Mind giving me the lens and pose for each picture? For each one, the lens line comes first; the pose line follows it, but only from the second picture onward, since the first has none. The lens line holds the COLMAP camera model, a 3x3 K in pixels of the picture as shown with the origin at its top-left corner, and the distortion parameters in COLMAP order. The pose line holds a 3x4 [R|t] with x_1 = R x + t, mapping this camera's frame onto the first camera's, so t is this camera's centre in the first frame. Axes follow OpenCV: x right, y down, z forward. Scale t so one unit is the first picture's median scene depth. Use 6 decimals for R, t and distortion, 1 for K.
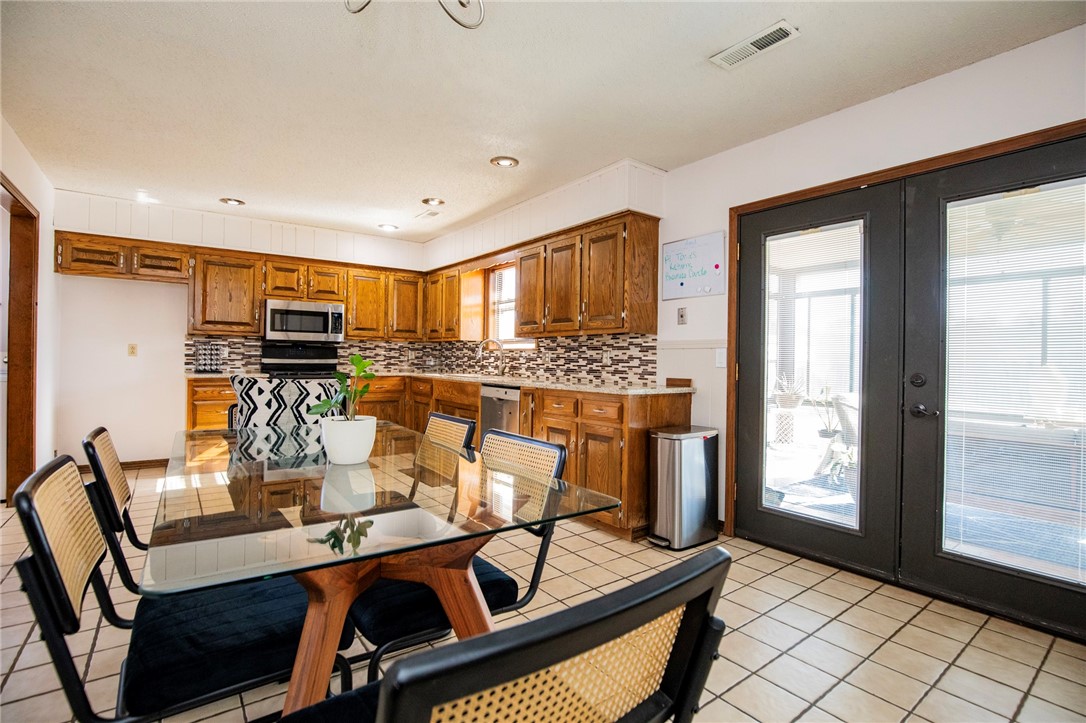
lens RADIAL K [[504.6, 0, 553.9], [0, 504.6, 359.9], [0, 0, 1]] dist [-0.031179, 0.000871]
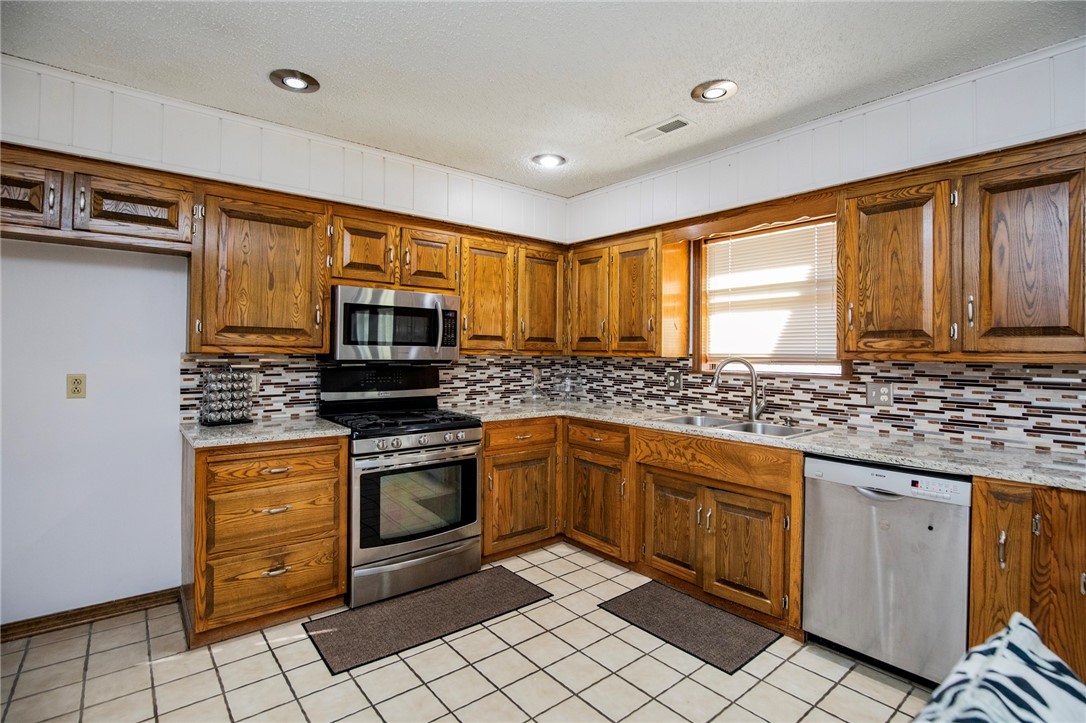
lens RADIAL K [[518.1, 0, 559.5], [0, 518.1, 351.1], [0, 0, 1]] dist [-0.028225, 0.000464]
pose [[0.998731, -0.003503, 0.050250, -0.384610], [0.003800, 0.999976, -0.005811, -0.049179], [-0.050229, 0.005995, 0.998720, 0.457601]]
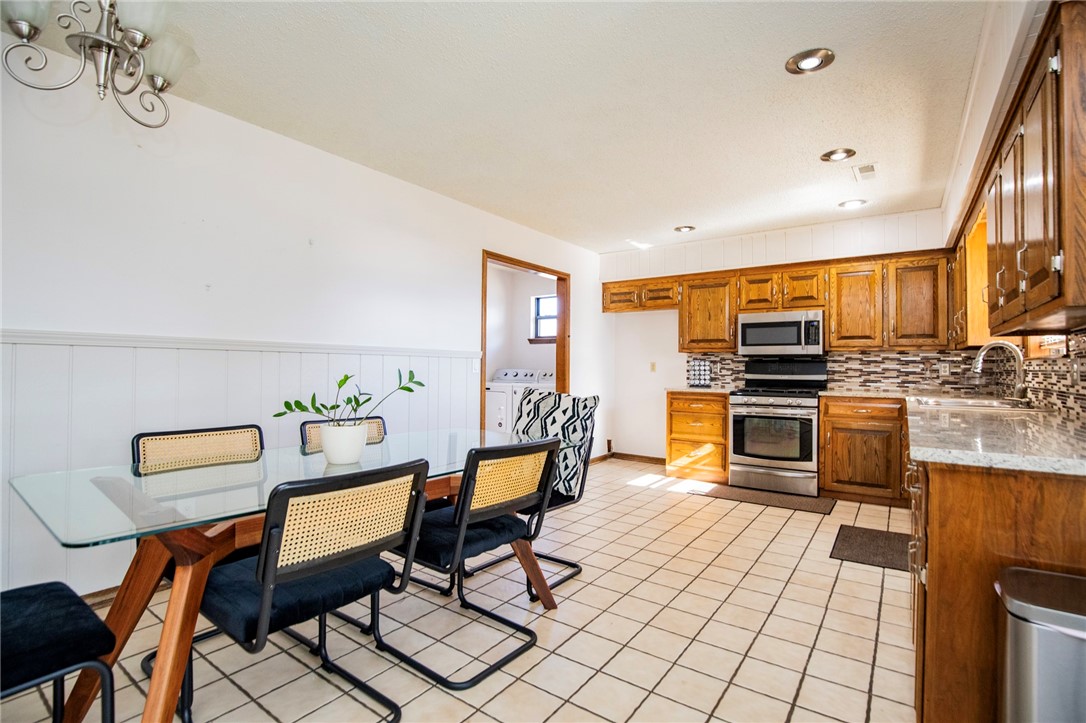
lens RADIAL K [[504.6, 0, 553.9], [0, 504.6, 359.9], [0, 0, 1]] dist [-0.031179, 0.000871]
pose [[0.304716, -0.025368, -0.952105, 0.278455], [-0.005861, 0.999576, -0.028509, -0.000162], [0.952425, 0.014267, 0.304439, 0.367767]]
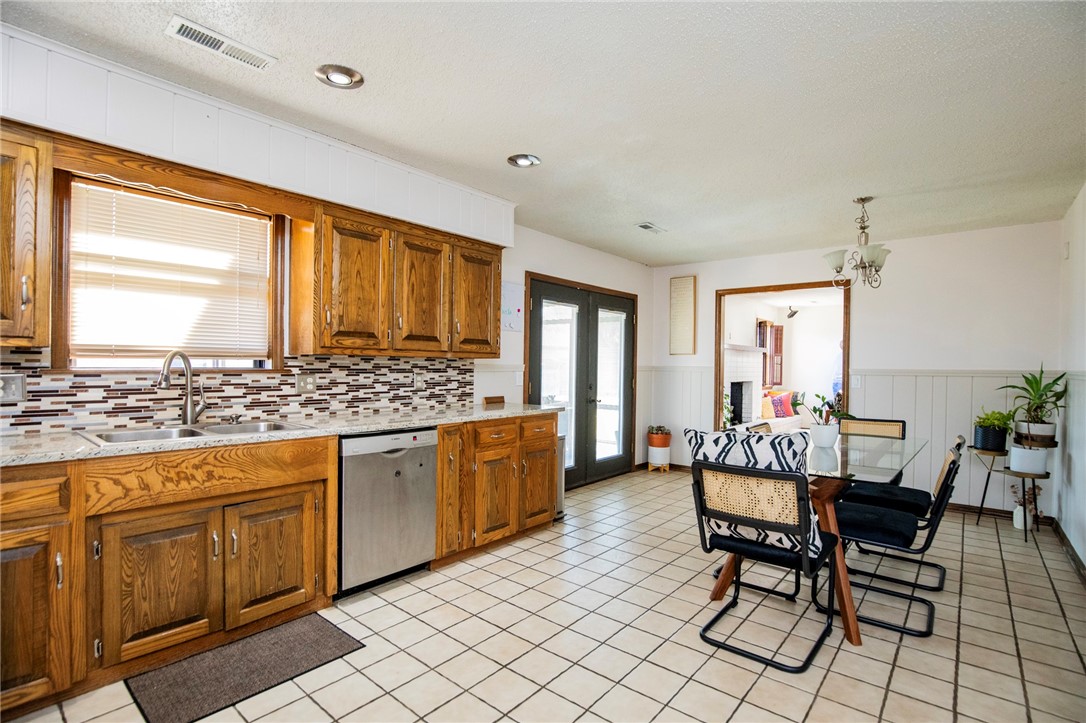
lens RADIAL K [[509.8, 0, 544.9], [0, 509.8, 376.6], [0, 0, 1]] dist [-0.048468, 0.000076]
pose [[-0.214944, -0.059504, 0.974812, -0.696085], [-0.033128, 0.998012, 0.053616, -0.057785], [-0.976064, -0.020769, -0.216488, 0.832312]]
